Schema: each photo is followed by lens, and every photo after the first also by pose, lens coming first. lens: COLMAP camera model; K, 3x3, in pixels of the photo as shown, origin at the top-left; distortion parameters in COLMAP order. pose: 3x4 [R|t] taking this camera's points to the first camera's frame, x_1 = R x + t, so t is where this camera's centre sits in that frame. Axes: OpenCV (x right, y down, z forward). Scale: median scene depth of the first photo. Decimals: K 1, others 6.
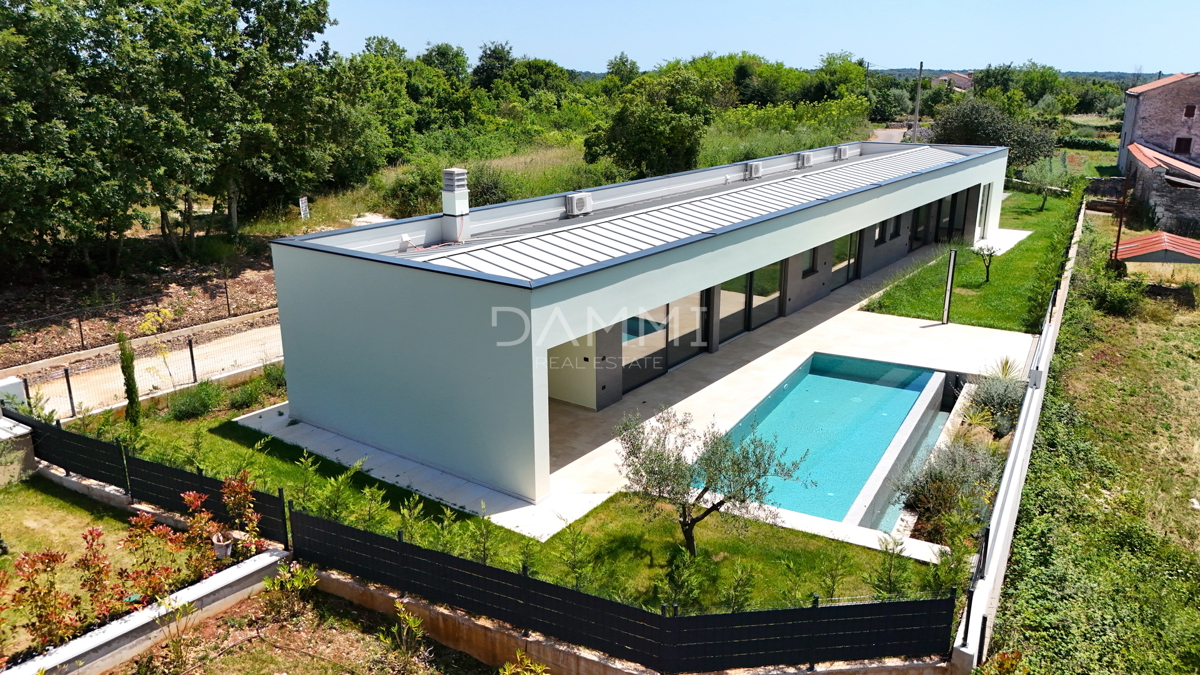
lens RADIAL K [[889.9, 0, 603.3], [0, 889.9, 338.6], [0, 0, 1]] dist [0.050586, -0.031836]
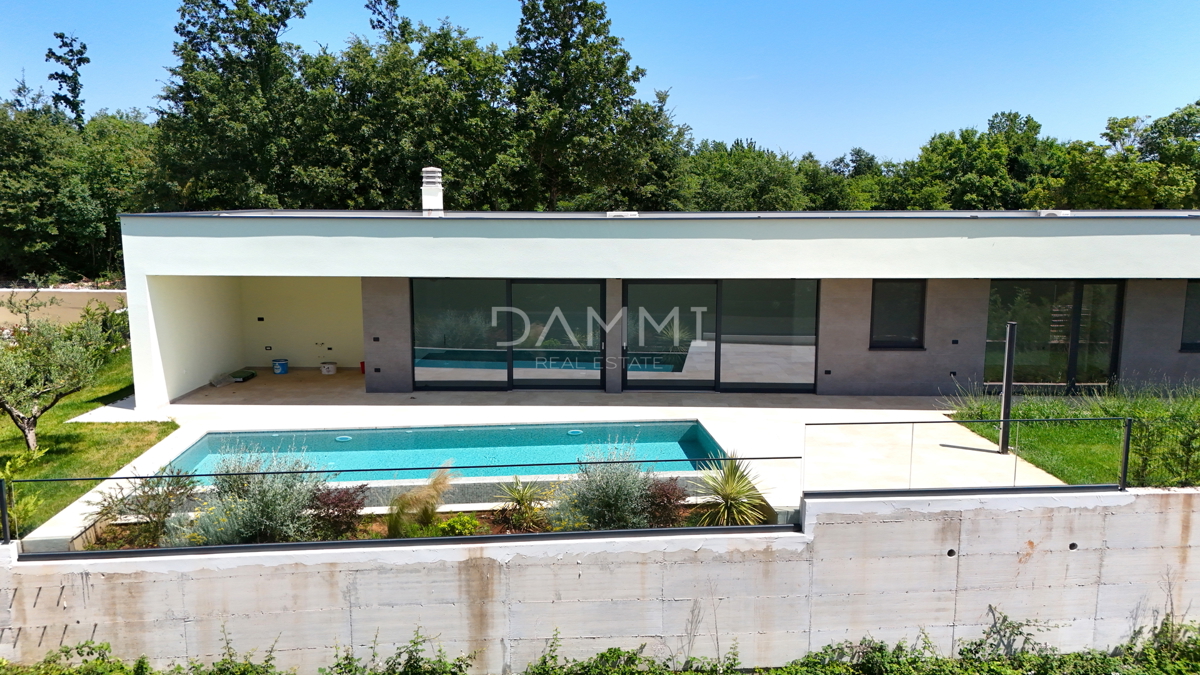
lens RADIAL K [[889.9, 0, 592.0], [0, 889.9, 338.6], [0, 0, 1]] dist [0.050586, -0.031836]
pose [[0.554238, 0.131713, -0.821871, 0.671421], [-0.239875, 0.970784, -0.006185, -0.020591], [0.797044, 0.200574, 0.569640, 0.442688]]
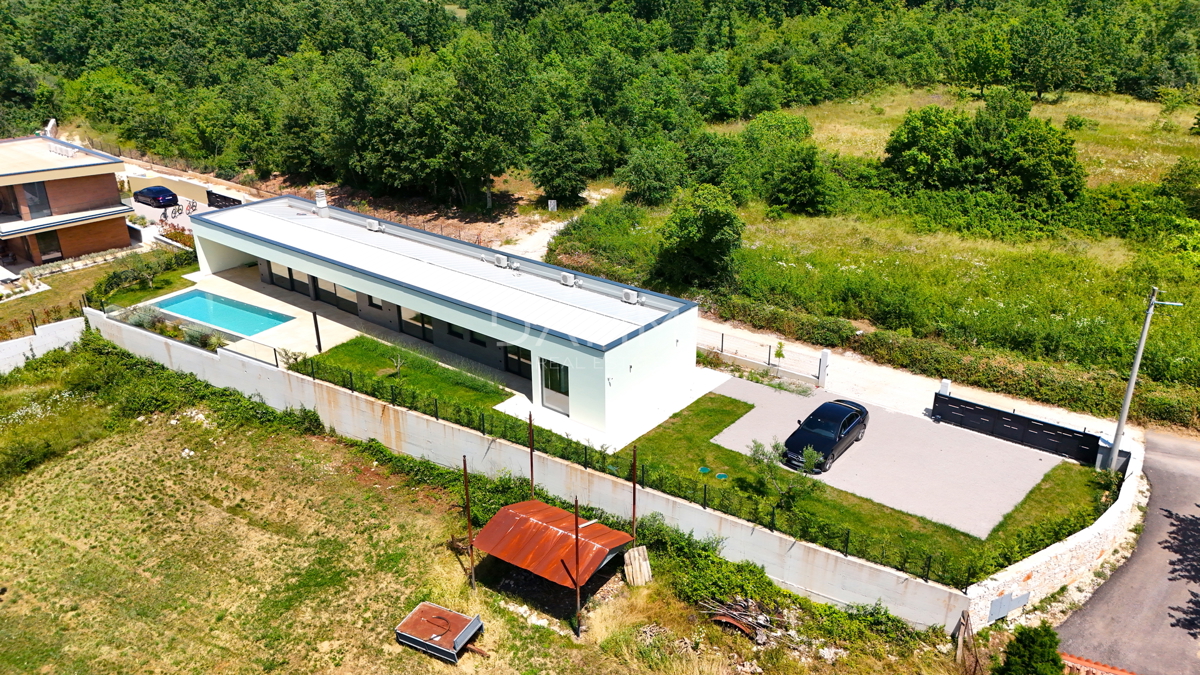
lens RADIAL K [[889.9, 0, 599.2], [0, 889.9, 339.7], [0, 0, 1]] dist [0.050586, -0.031836]
pose [[-0.074565, 0.397215, -0.914691, 1.829946], [-0.278614, 0.872419, 0.401570, -0.841059], [0.957504, 0.284789, 0.045618, 1.376293]]
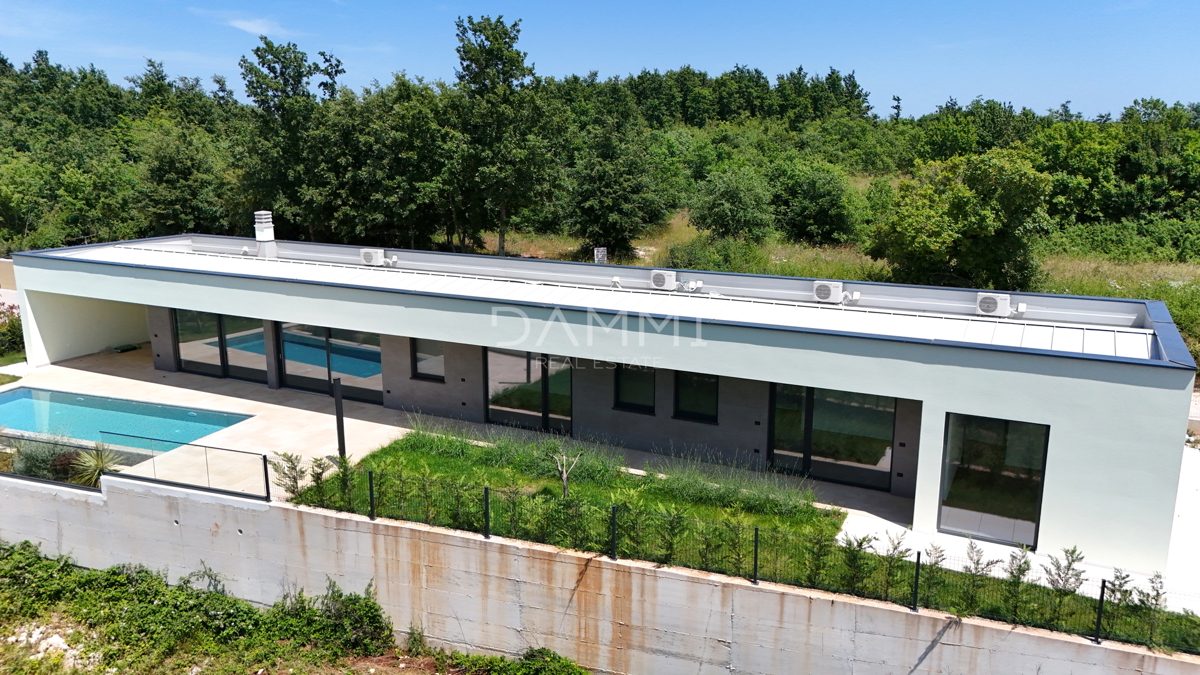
lens RADIAL K [[889.9, 0, 598.0], [0, 889.9, 339.4], [0, 0, 1]] dist [0.050586, -0.031836]
pose [[0.137111, 0.221551, -0.965462, 1.118116], [-0.282287, 0.942990, 0.176305, -0.317752], [0.949481, 0.248364, 0.191835, 0.999827]]
